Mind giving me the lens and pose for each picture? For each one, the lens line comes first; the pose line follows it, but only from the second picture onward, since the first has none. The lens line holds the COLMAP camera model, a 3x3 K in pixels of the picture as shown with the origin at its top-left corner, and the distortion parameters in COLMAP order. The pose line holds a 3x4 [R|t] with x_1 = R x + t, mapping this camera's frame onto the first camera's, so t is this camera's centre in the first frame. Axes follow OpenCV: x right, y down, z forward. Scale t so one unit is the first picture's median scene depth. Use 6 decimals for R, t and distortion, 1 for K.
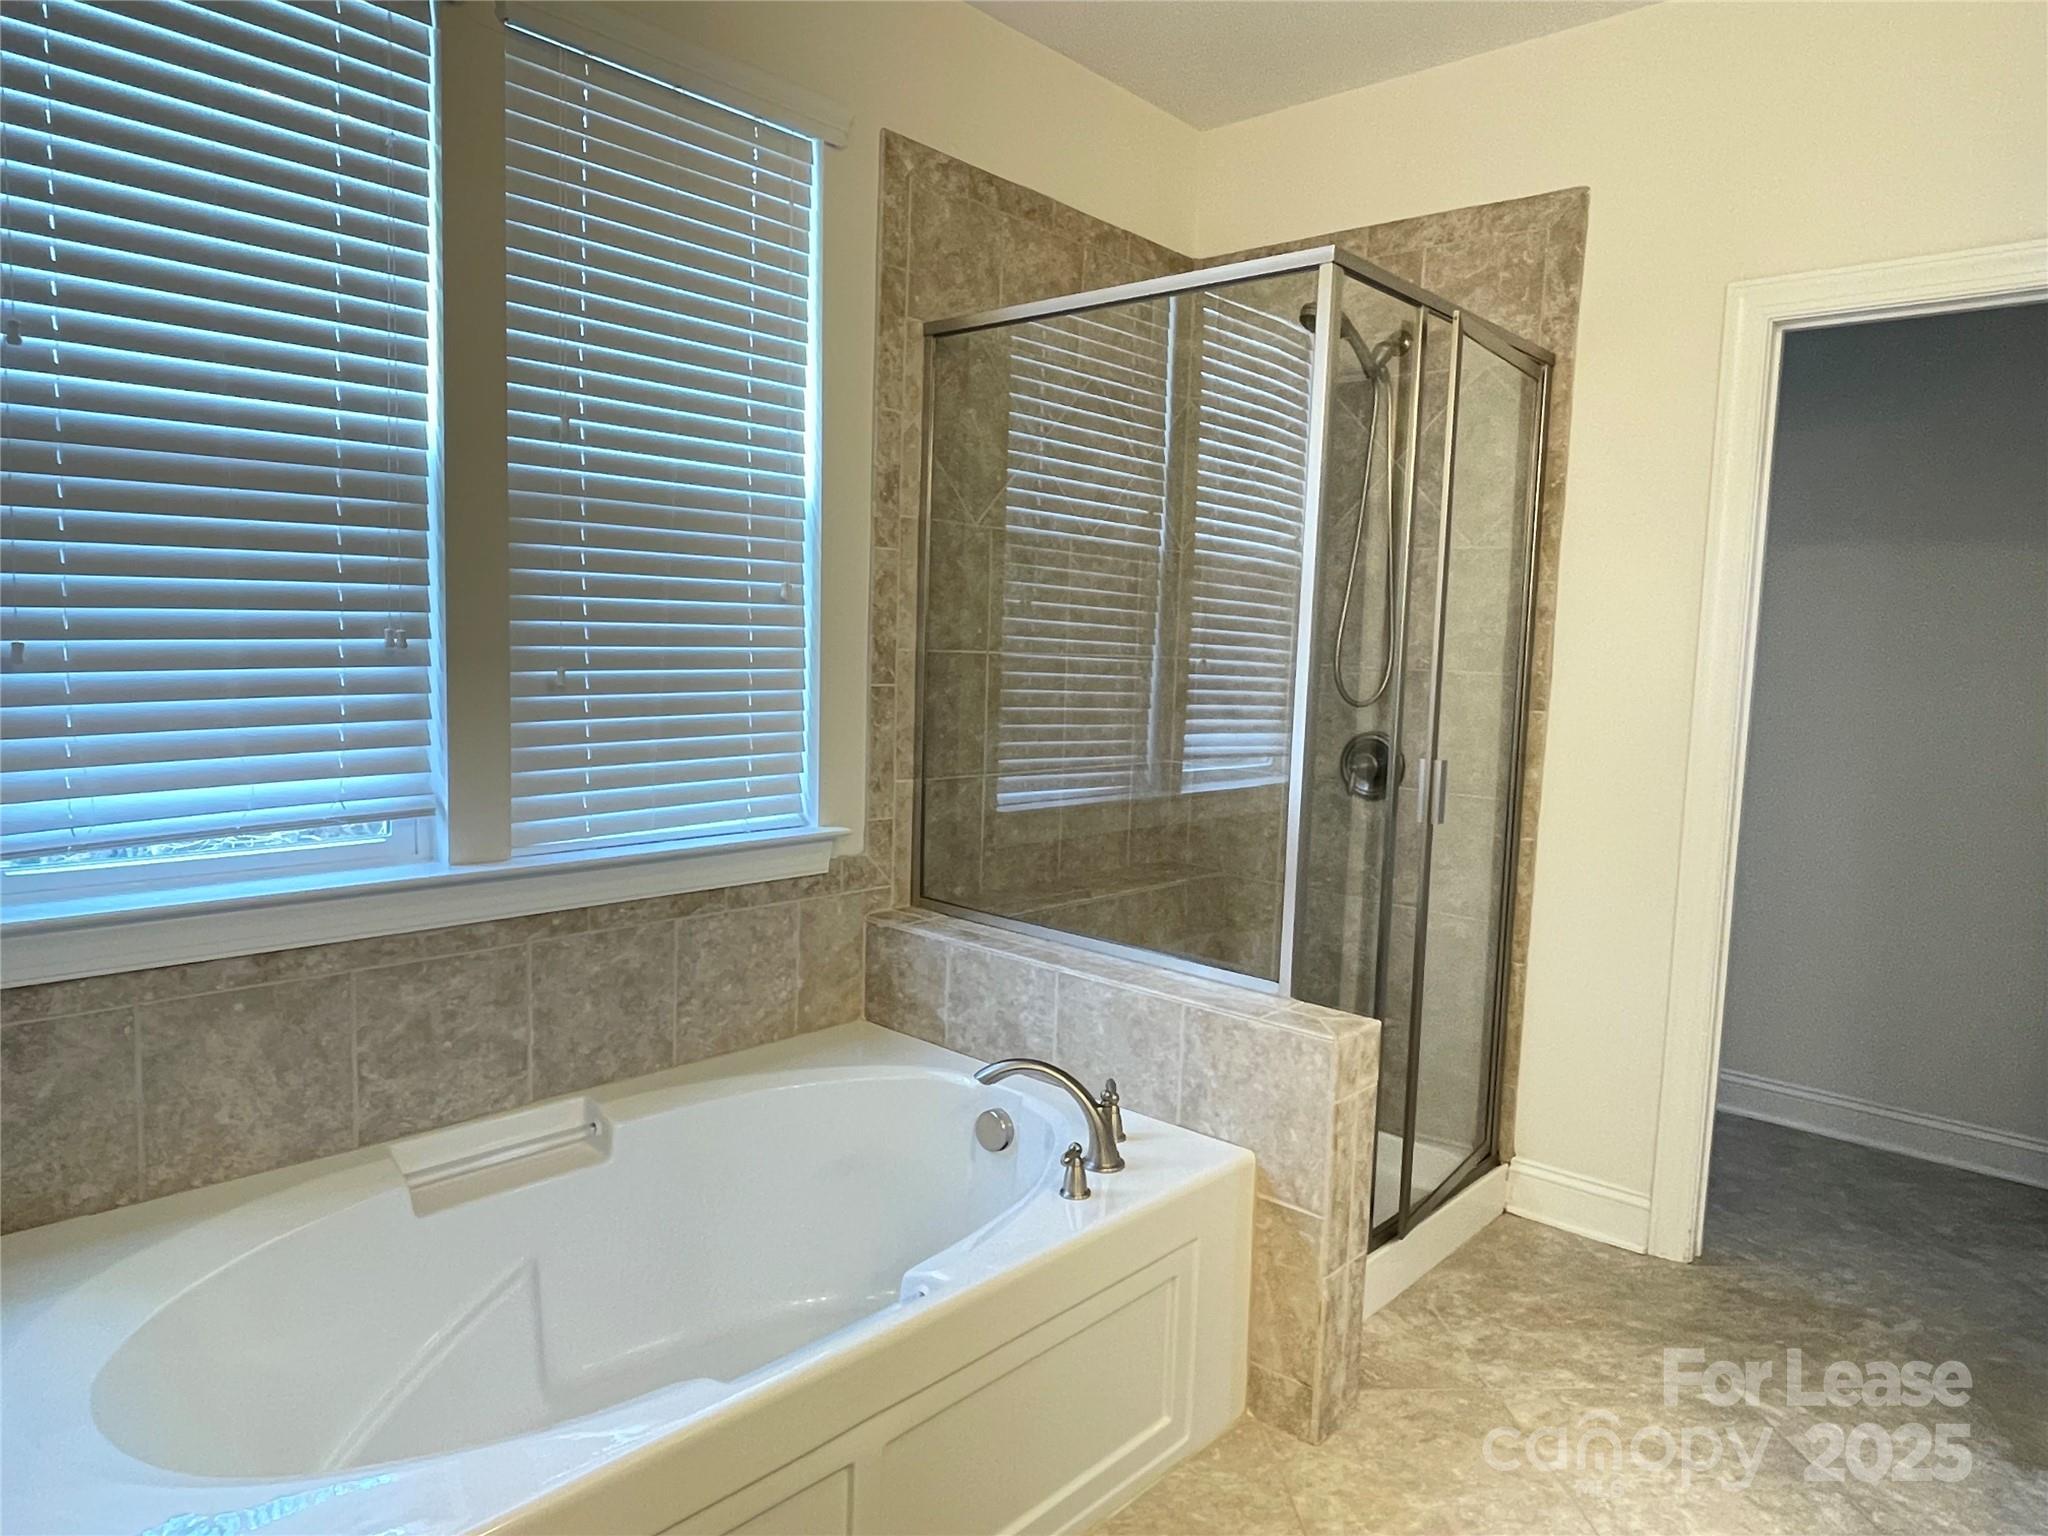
lens RADIAL K [[1291.9, 0, 1024.0], [0, 1291.9, 768.0], [0, 0, 1]] dist [-0.009616, -0.004498]
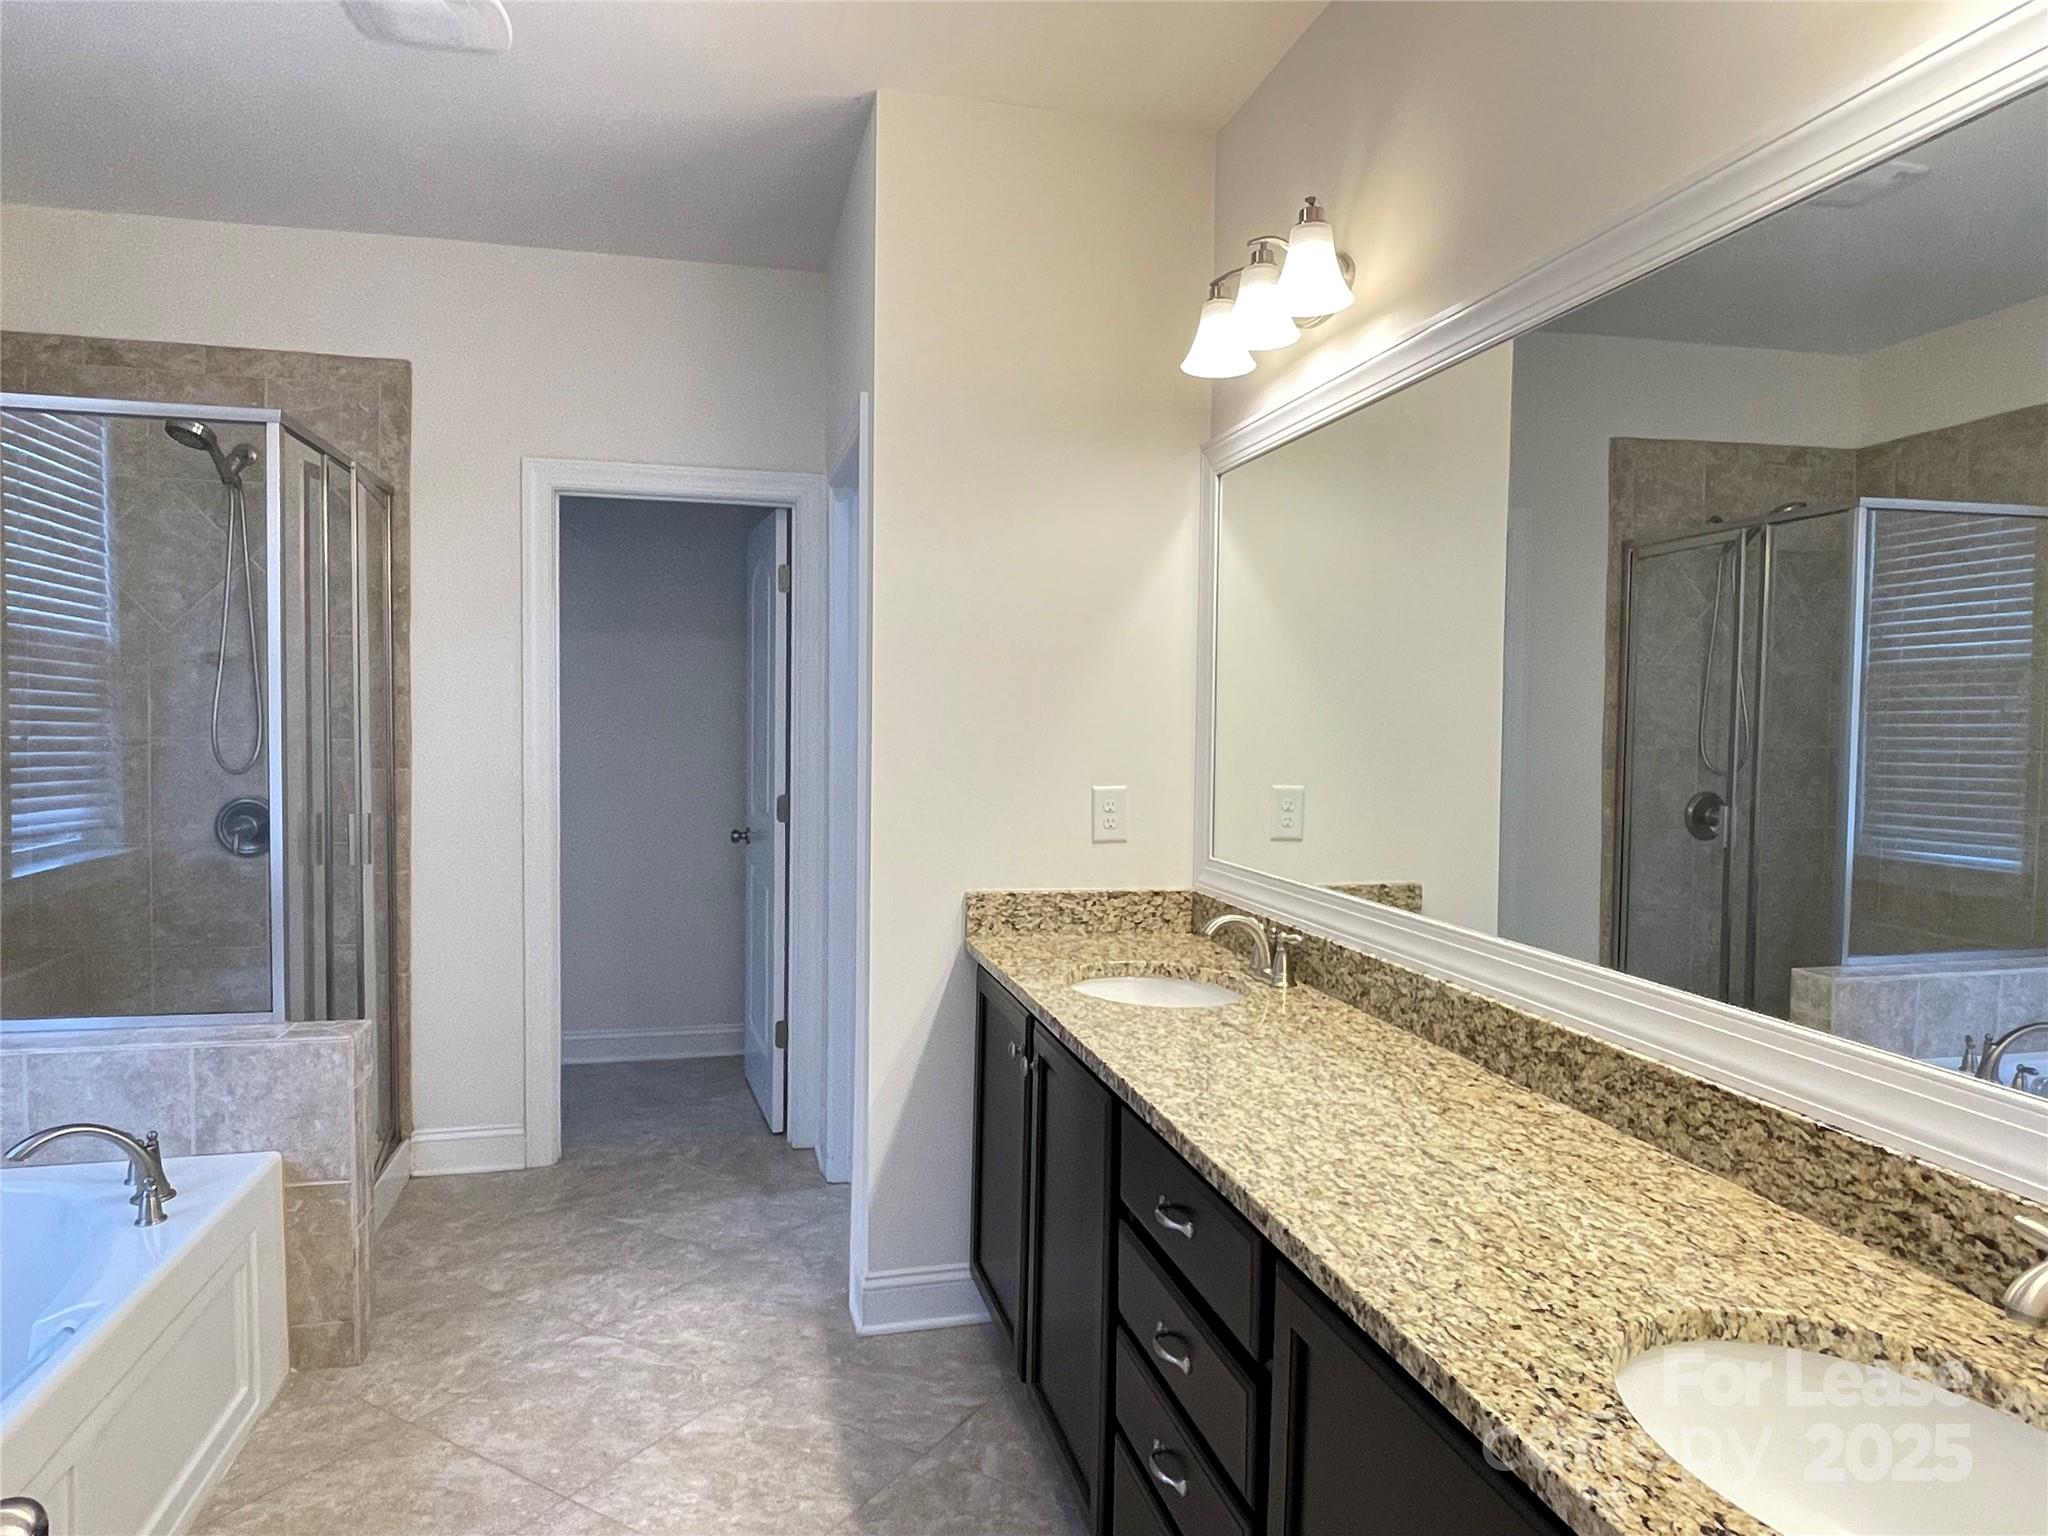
lens RADIAL K [[1291.9, 0, 1024.0], [0, 1291.9, 768.0], [0, 0, 1]] dist [-0.009616, -0.004498]
pose [[0.563520, -0.066591, 0.823414, -0.361896], [0.087865, 0.995923, 0.020411, -0.021357], [-0.821416, 0.060847, 0.567074, -0.253607]]
